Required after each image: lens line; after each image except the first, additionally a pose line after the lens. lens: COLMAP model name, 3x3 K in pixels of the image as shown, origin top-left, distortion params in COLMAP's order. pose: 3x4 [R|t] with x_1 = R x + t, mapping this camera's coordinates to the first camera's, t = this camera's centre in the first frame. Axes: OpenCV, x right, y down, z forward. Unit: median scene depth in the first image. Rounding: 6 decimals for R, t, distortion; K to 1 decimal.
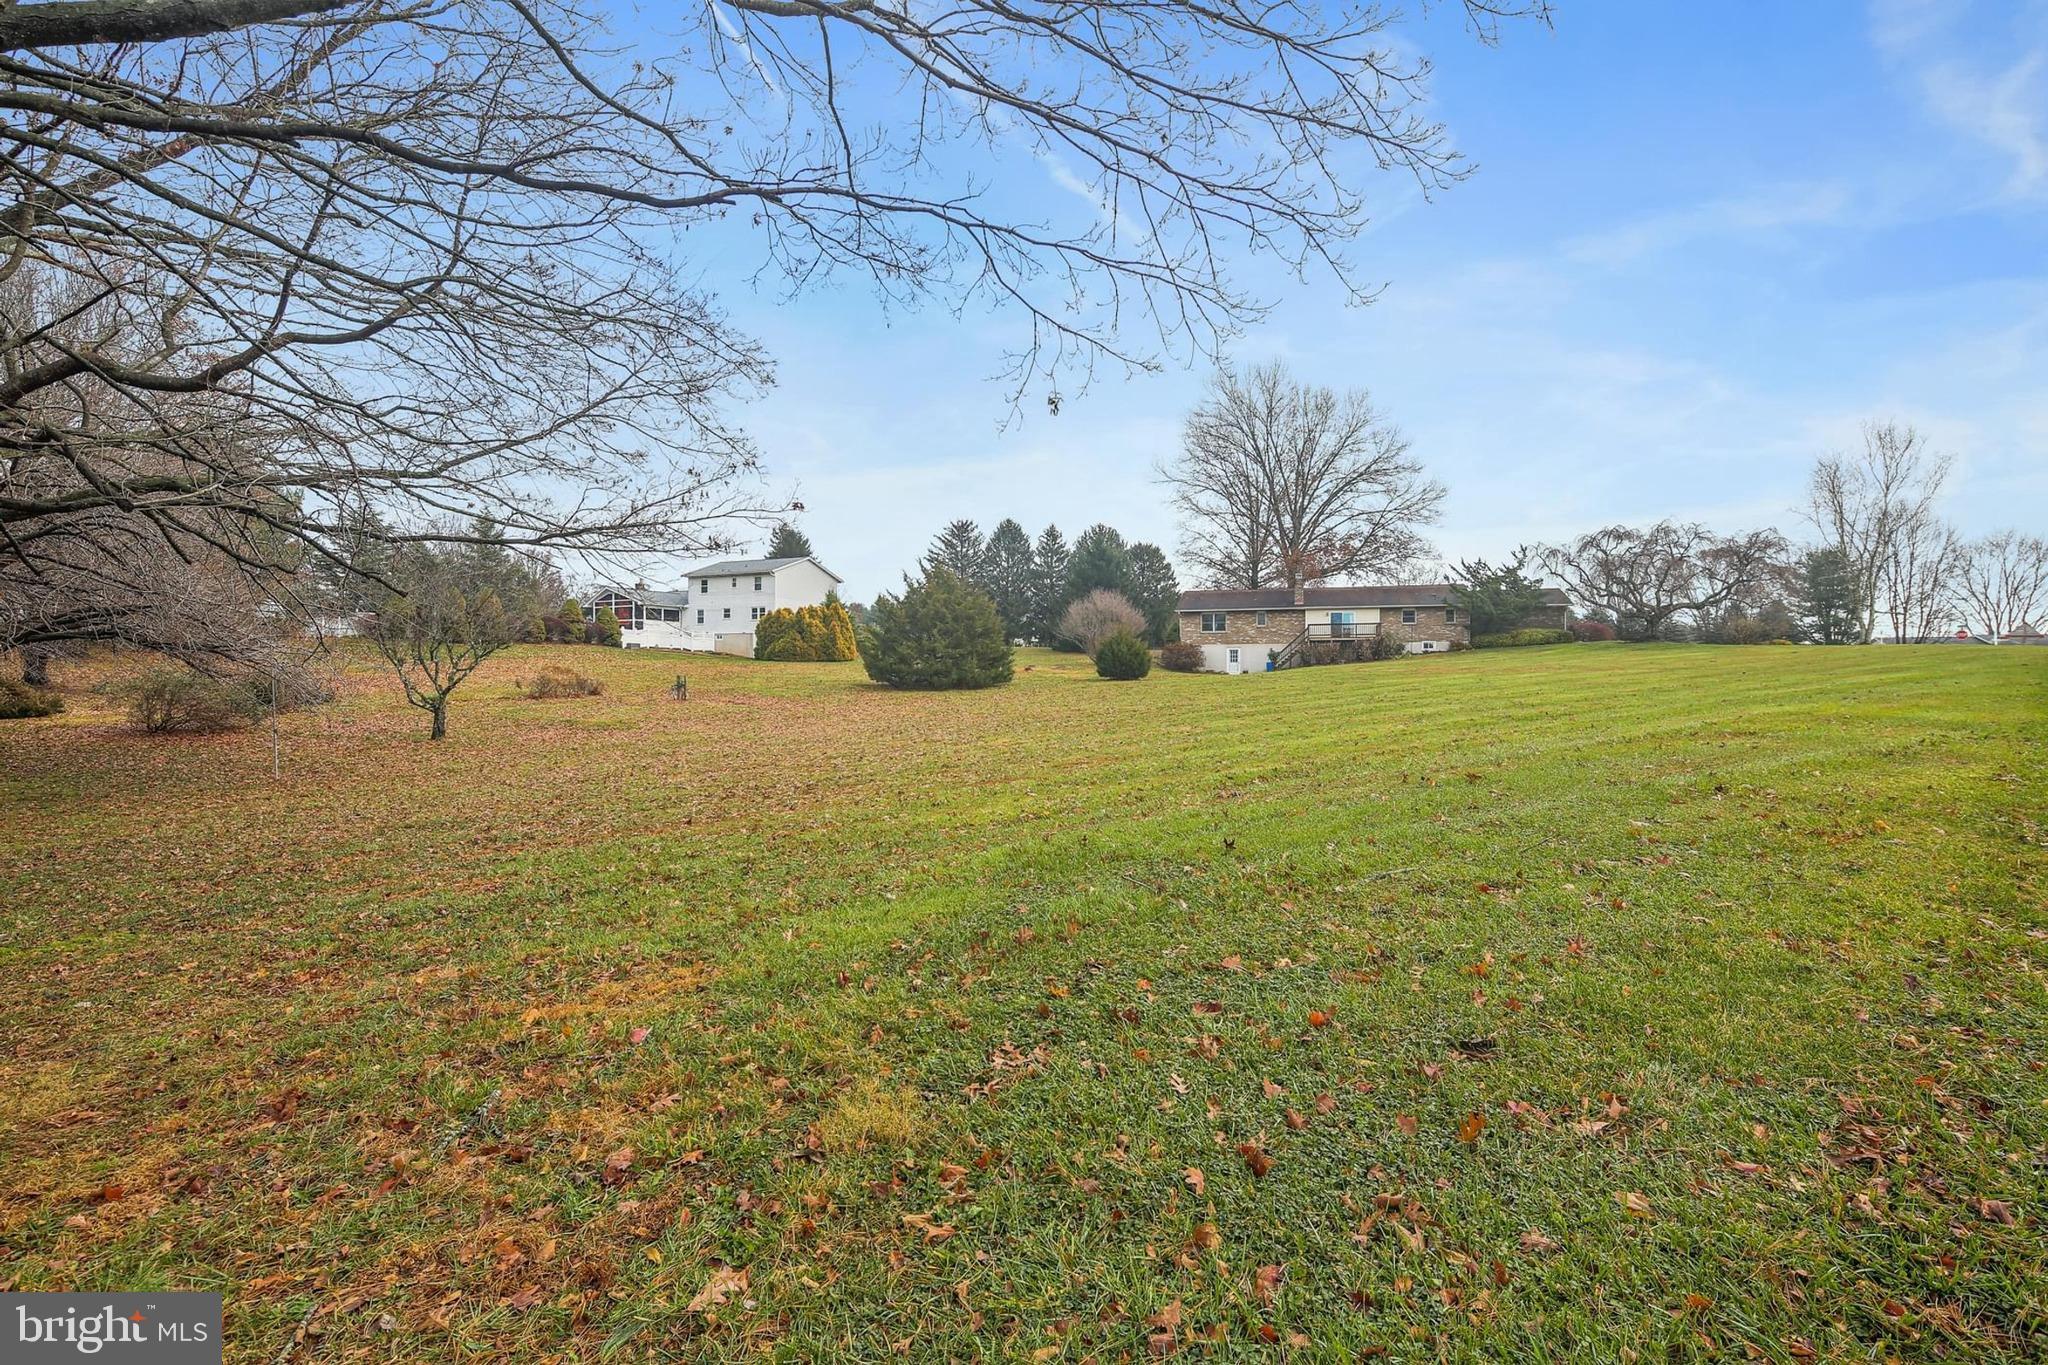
lens RADIAL K [[995.3, 0, 1027.7], [0, 995.3, 672.4], [0, 0, 1]] dist [0.000548, -0.000380]
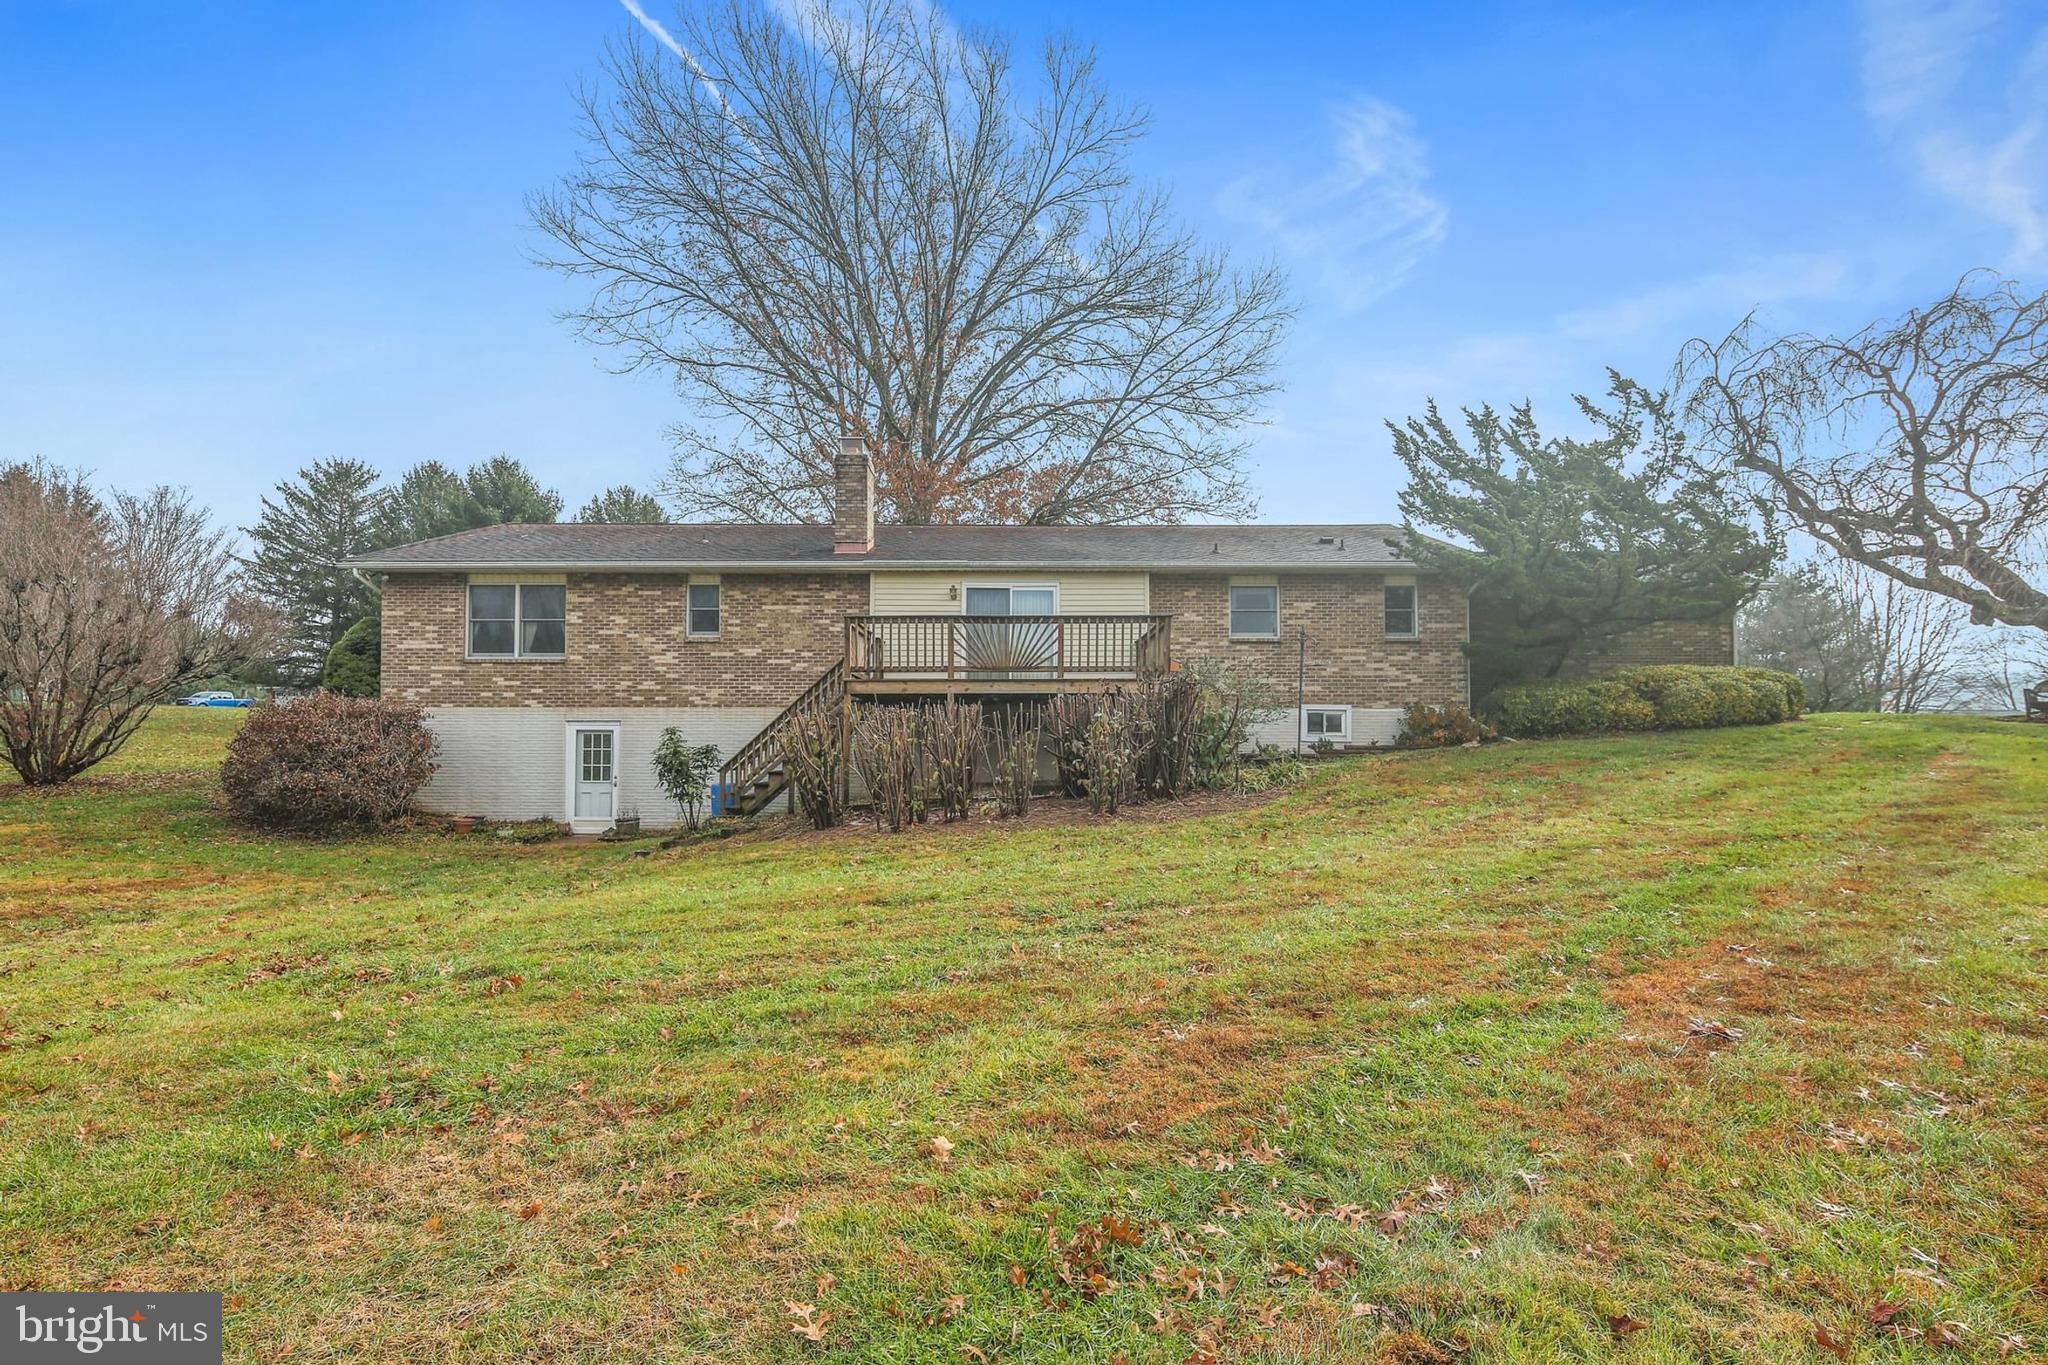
lens RADIAL K [[998.6, 0, 1036.2], [0, 998.6, 683.5], [0, 0, 1]] dist [0.002803, -0.004648]
pose [[0.954442, 0.019329, 0.297770, 0.255176], [-0.006254, 0.998976, -0.044799, -0.025281], [-0.298331, 0.040896, 0.953586, 0.777711]]
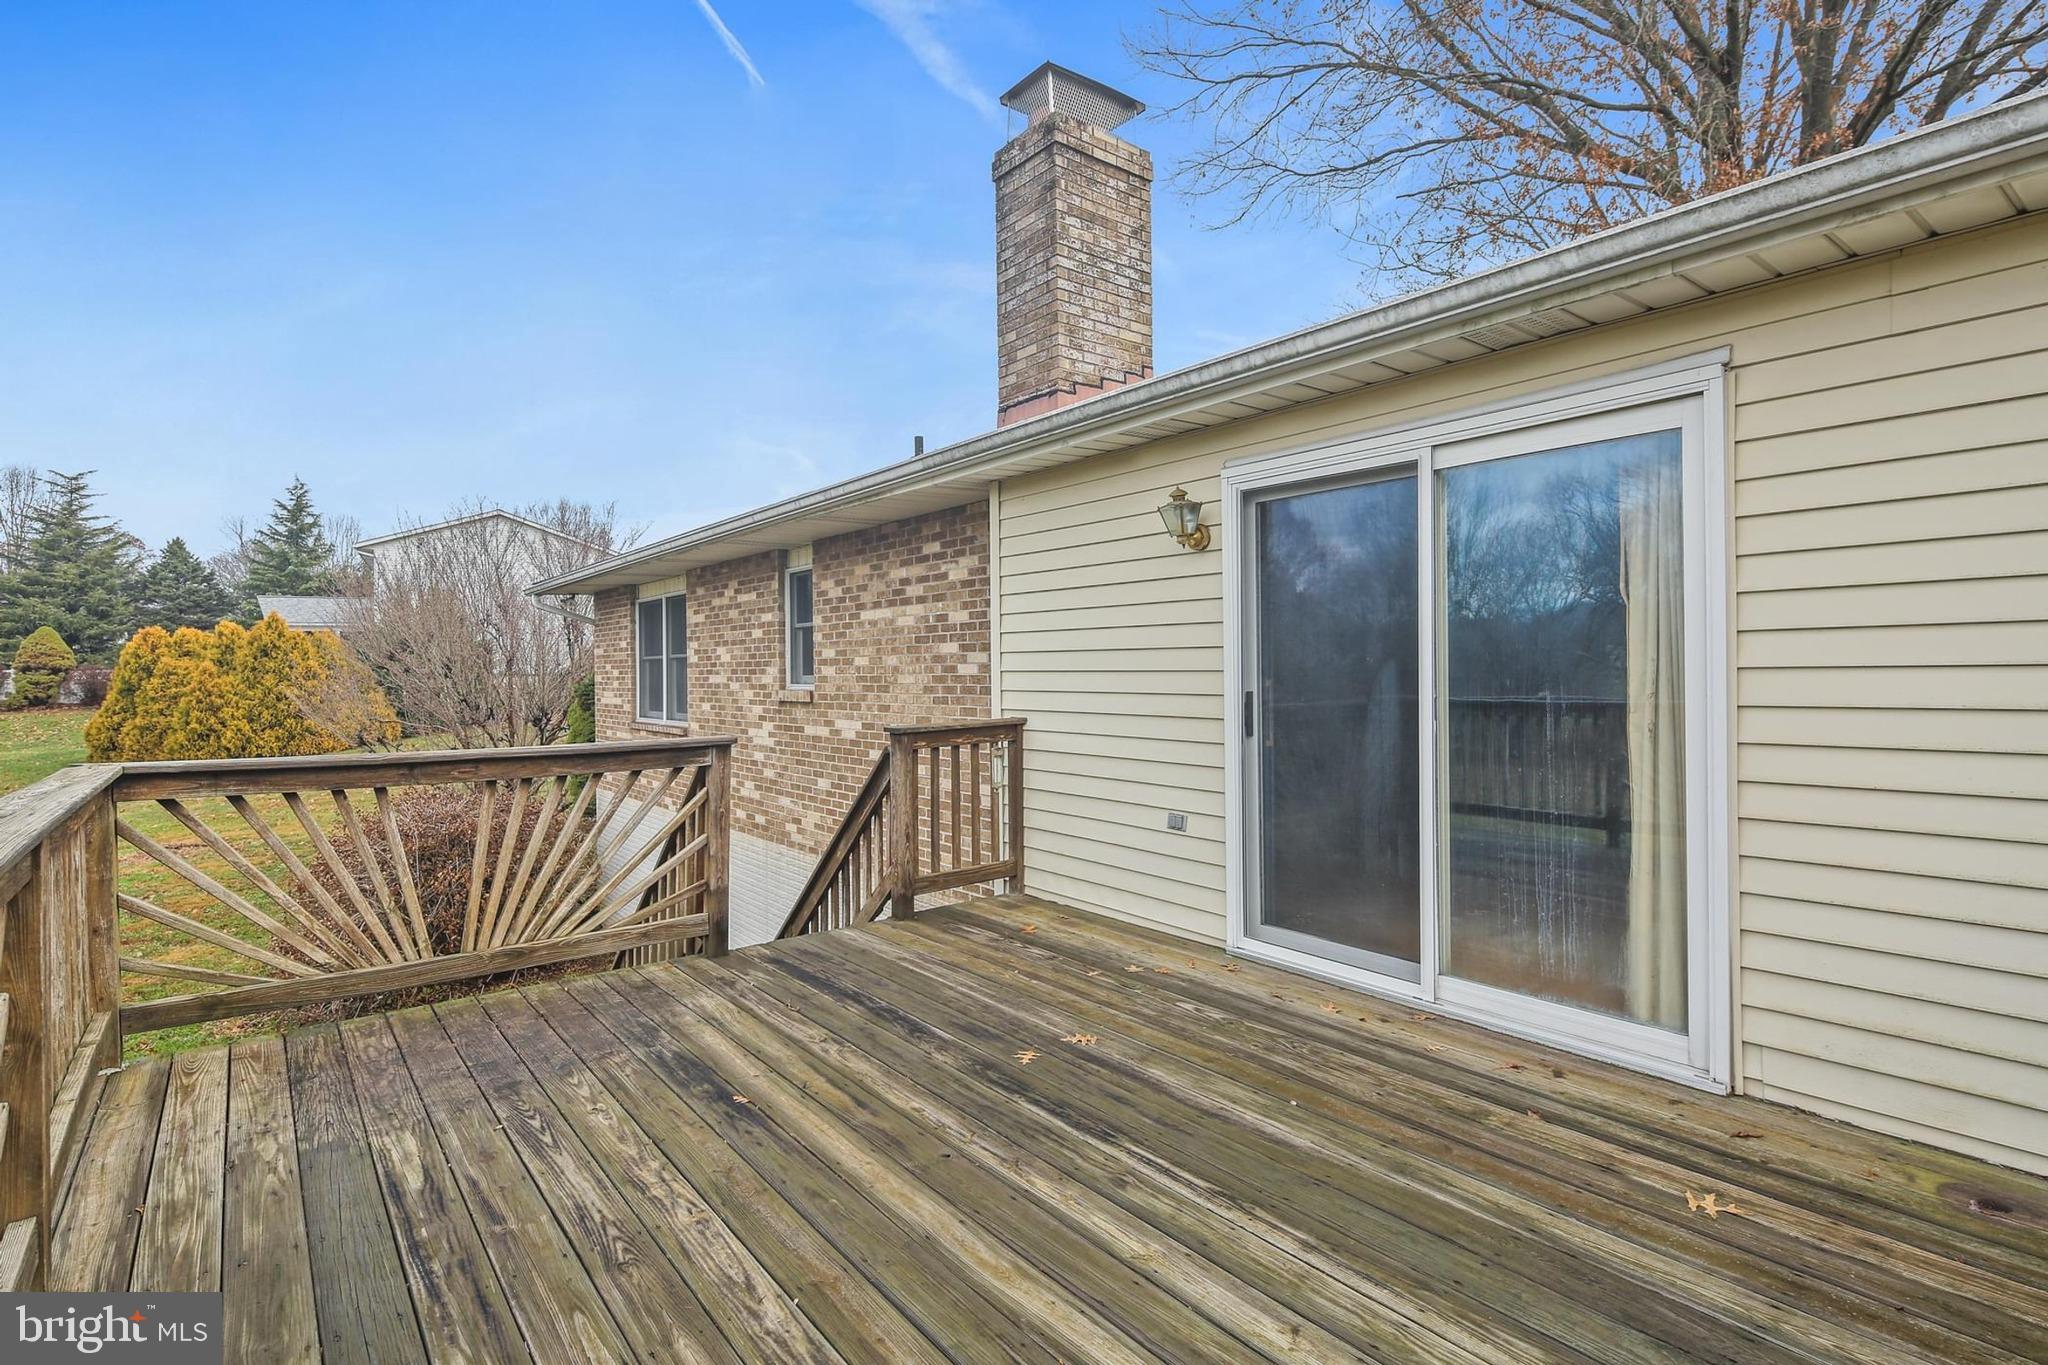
lens RADIAL K [[995.3, 0, 1027.7], [0, 995.3, 672.4], [0, 0, 1]] dist [0.000548, -0.000380]
pose [[0.821717, -0.005419, -0.569870, 0.339795], [0.017177, 0.999736, 0.015262, -0.052918], [0.569637, -0.022330, 0.821593, 0.980474]]
